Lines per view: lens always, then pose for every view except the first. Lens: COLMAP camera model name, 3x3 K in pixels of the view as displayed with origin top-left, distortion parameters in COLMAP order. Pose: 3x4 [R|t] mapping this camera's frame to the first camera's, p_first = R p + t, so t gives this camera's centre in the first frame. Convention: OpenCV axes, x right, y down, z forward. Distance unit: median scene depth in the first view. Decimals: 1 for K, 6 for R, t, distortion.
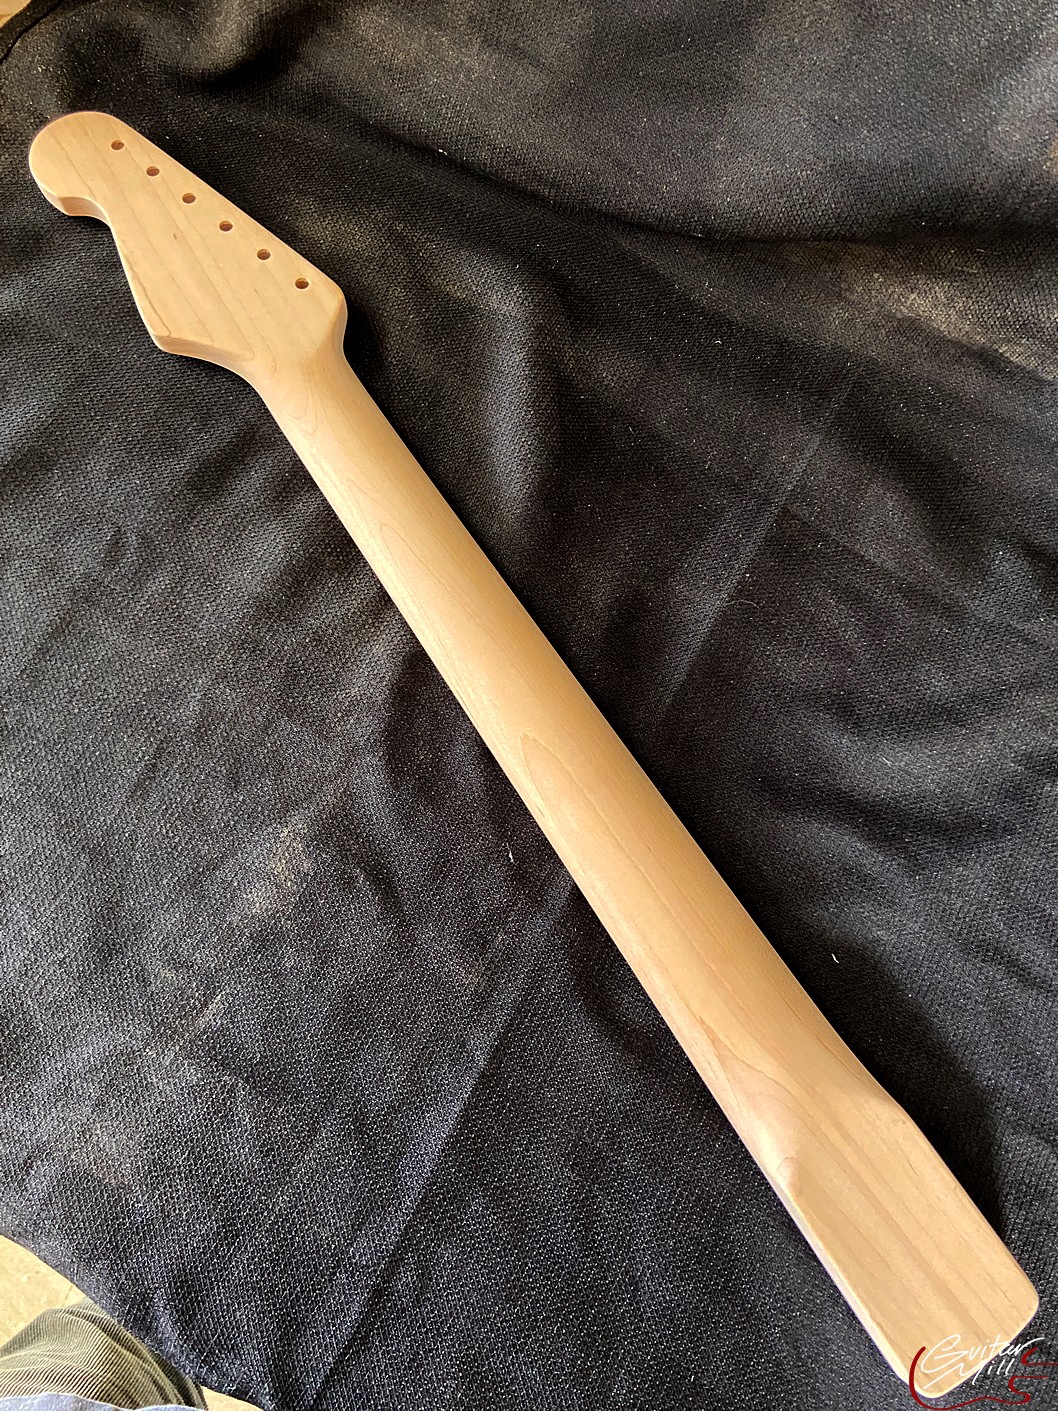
lens RADIAL K [[1065.8, 0, 529.0], [0, 1065.8, 705.5], [0, 0, 1]] dist [0.121106, -0.172324]
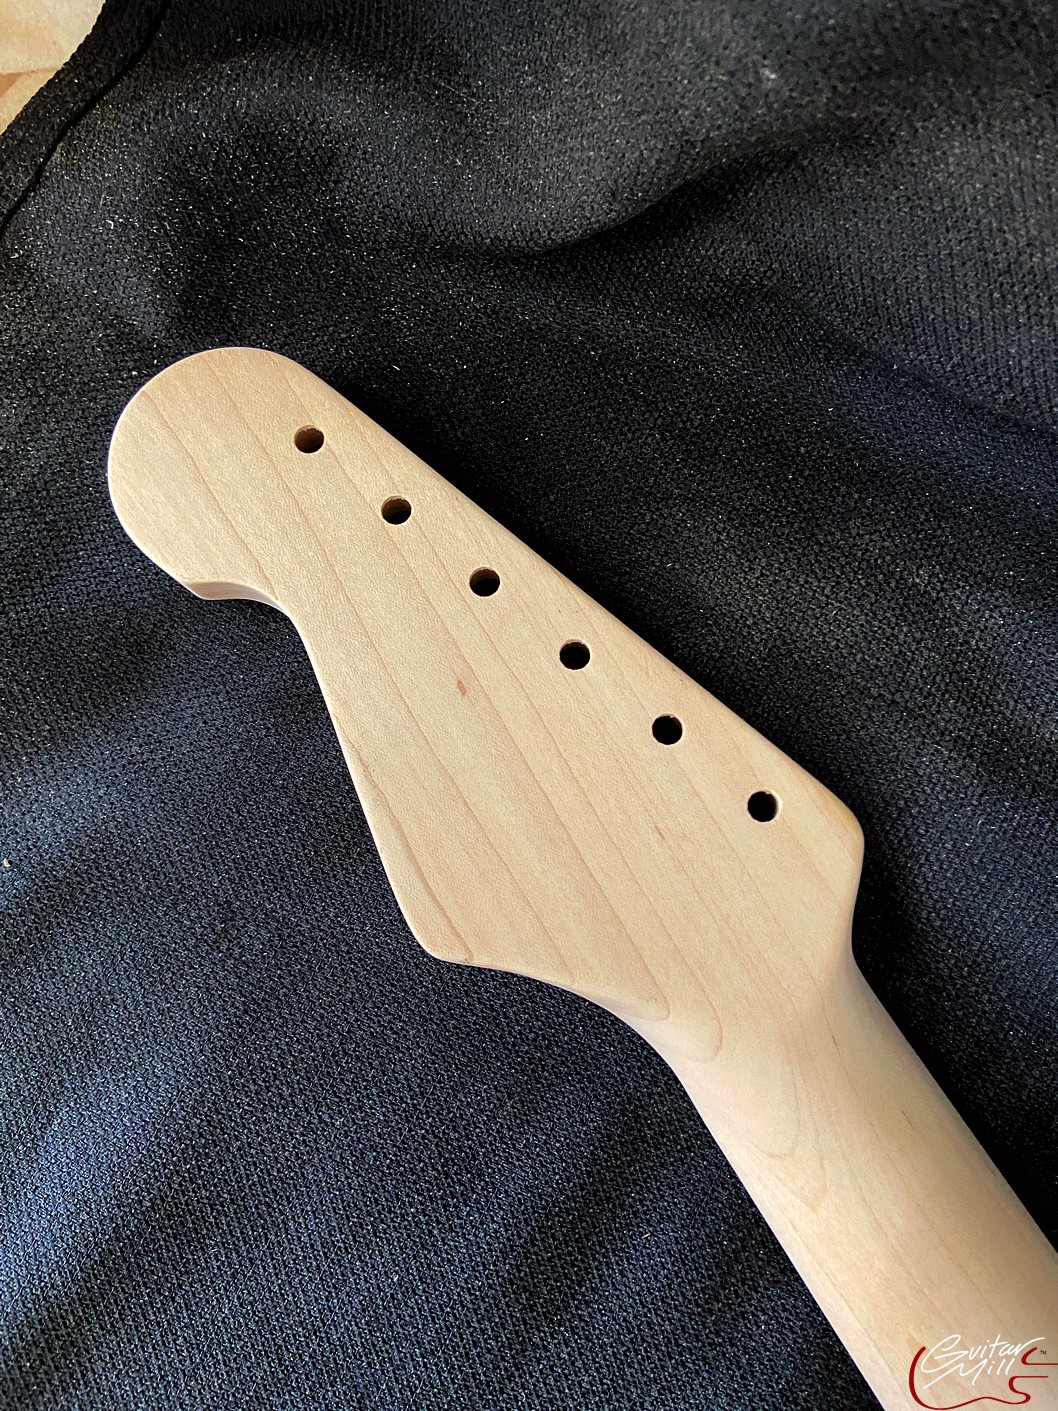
lens RADIAL K [[1071.7, 0, 529.0], [0, 1071.7, 705.5], [0, 0, 1]] dist [0.054998, -0.171904]
pose [[0.999562, -0.000979, -0.029589, -0.278577], [0.004985, 0.990747, 0.135633, -0.468427], [0.029183, -0.135721, 0.990317, 0.564246]]
